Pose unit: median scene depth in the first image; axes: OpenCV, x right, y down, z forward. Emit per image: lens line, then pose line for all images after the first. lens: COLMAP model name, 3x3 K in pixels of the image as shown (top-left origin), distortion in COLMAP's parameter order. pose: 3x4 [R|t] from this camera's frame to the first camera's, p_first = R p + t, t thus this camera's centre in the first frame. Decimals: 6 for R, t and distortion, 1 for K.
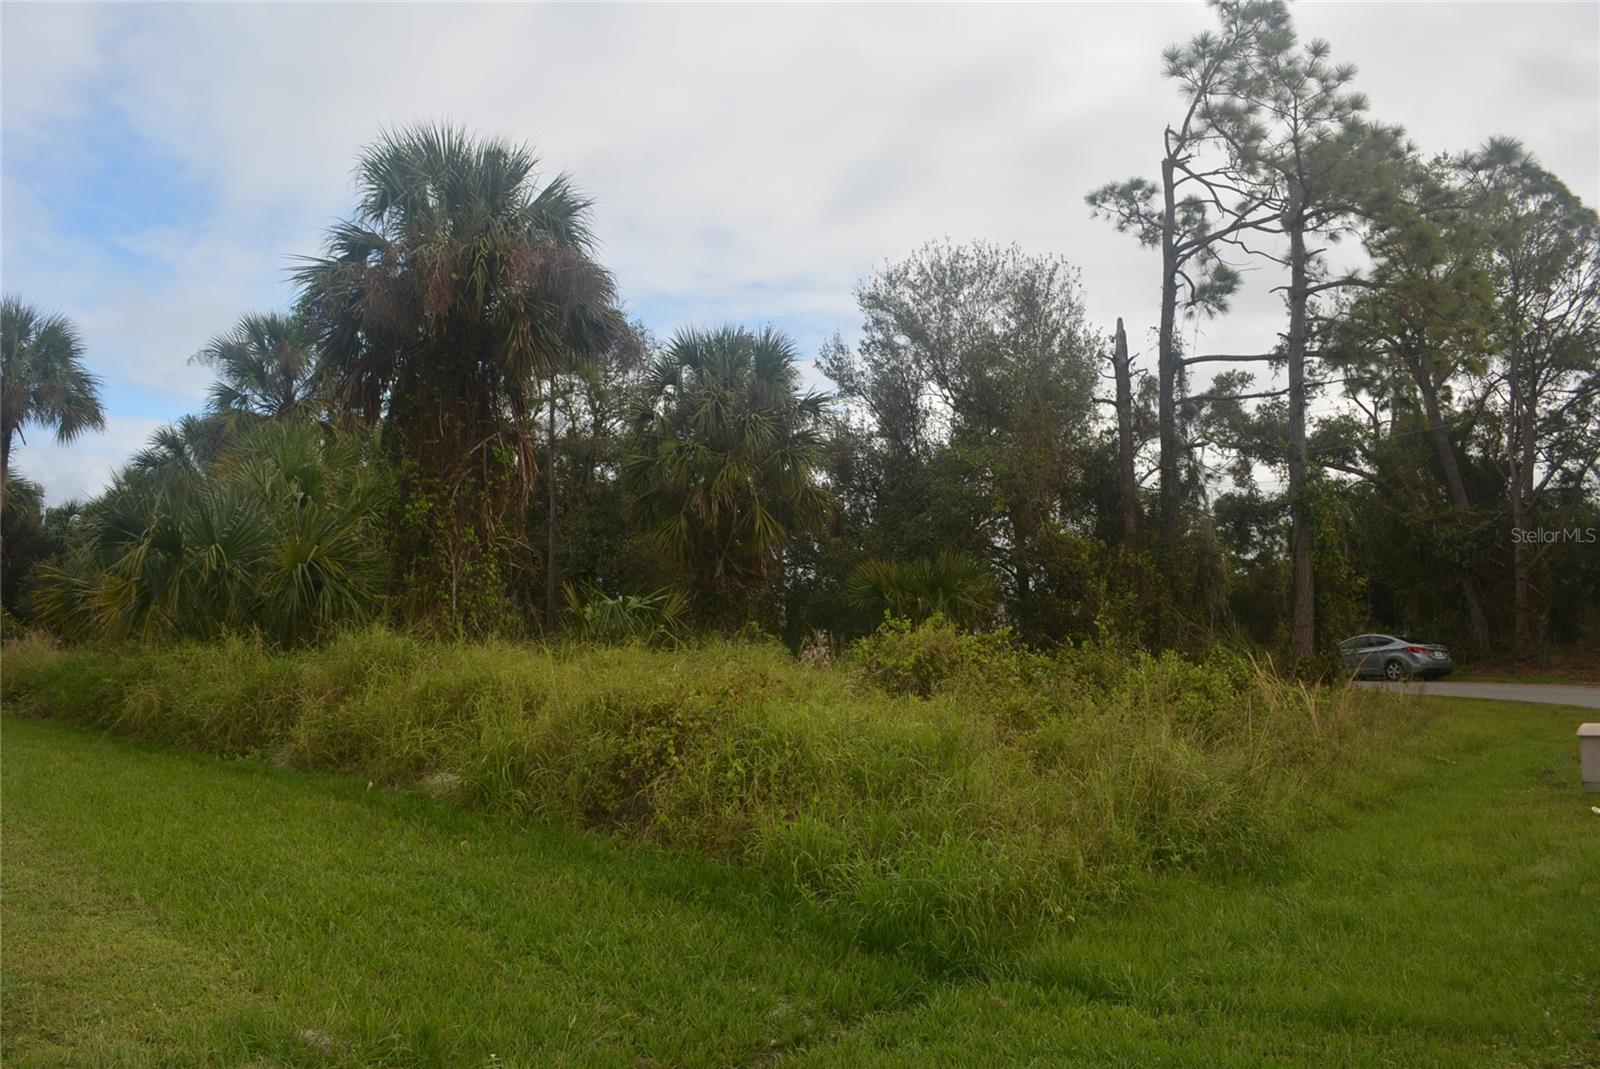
lens RADIAL K [[1257.8, 0, 800.0], [0, 1257.8, 531.6], [0, 0, 1]] dist [-0.083372, 0.013134]
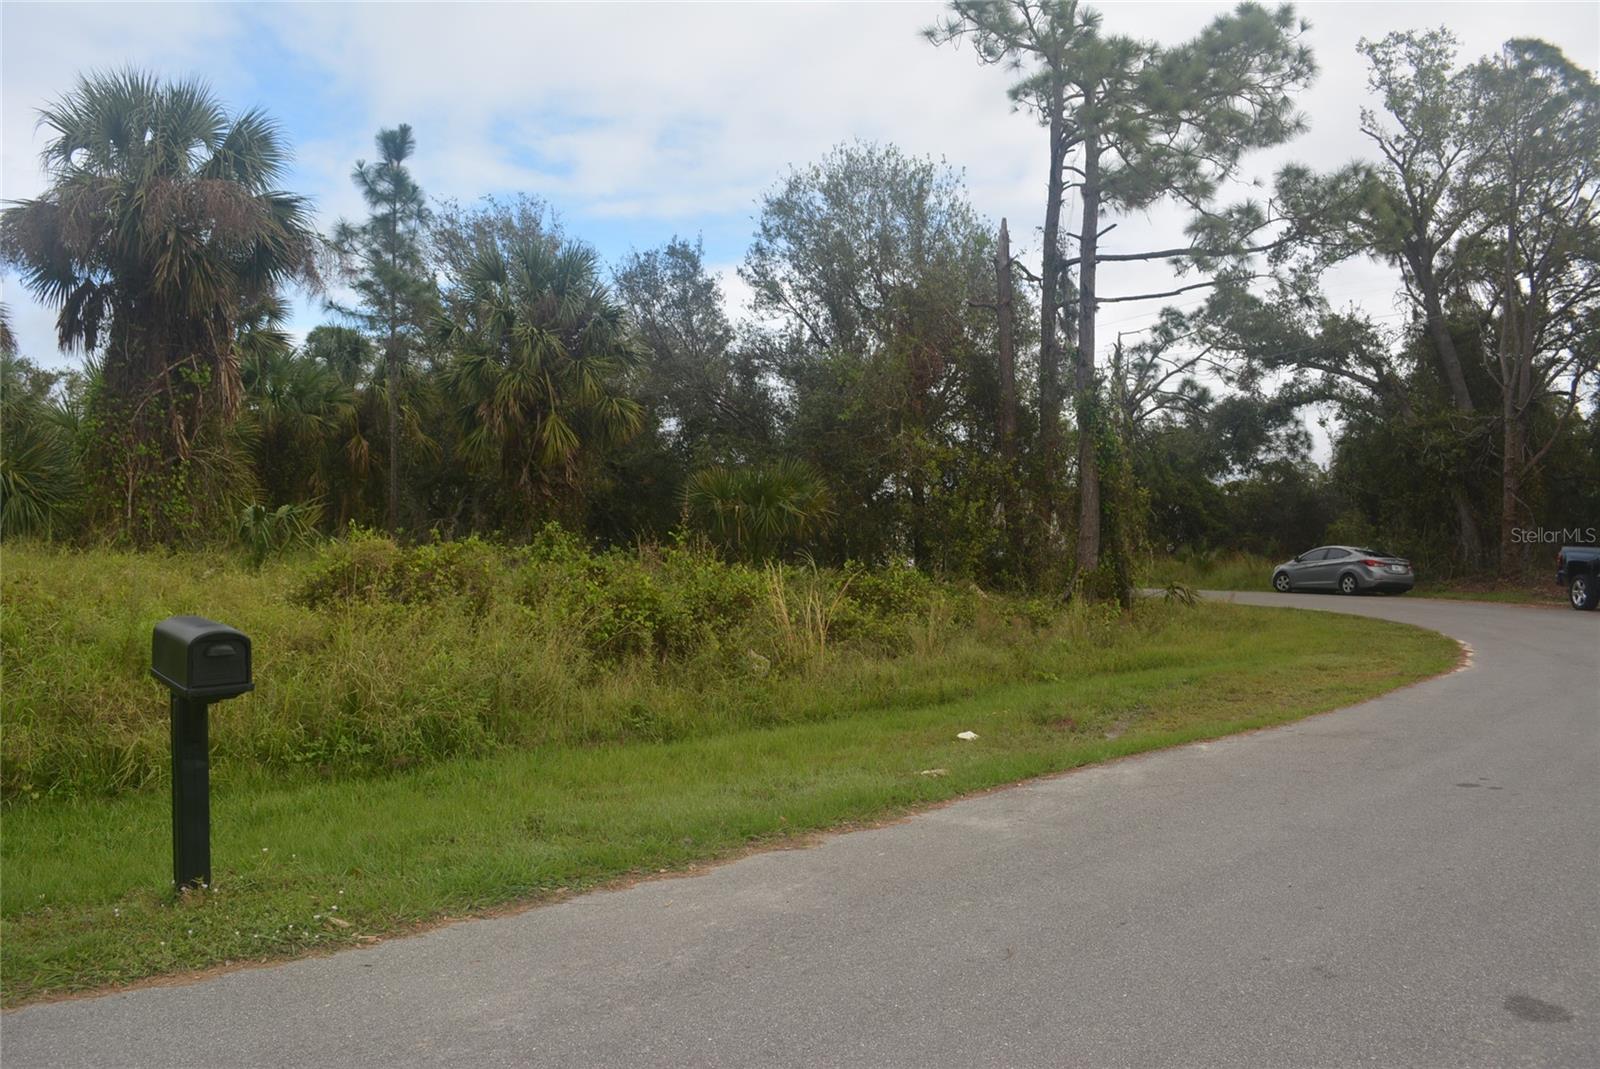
lens RADIAL K [[1257.8, 0, 800.0], [0, 1257.8, 536.2], [0, 0, 1]] dist [-0.083372, 0.013134]
pose [[0.991103, 0.007900, -0.132861, 0.188589], [0.002822, 0.996765, 0.080318, -0.002534], [0.133066, -0.079978, 0.987875, 0.000038]]
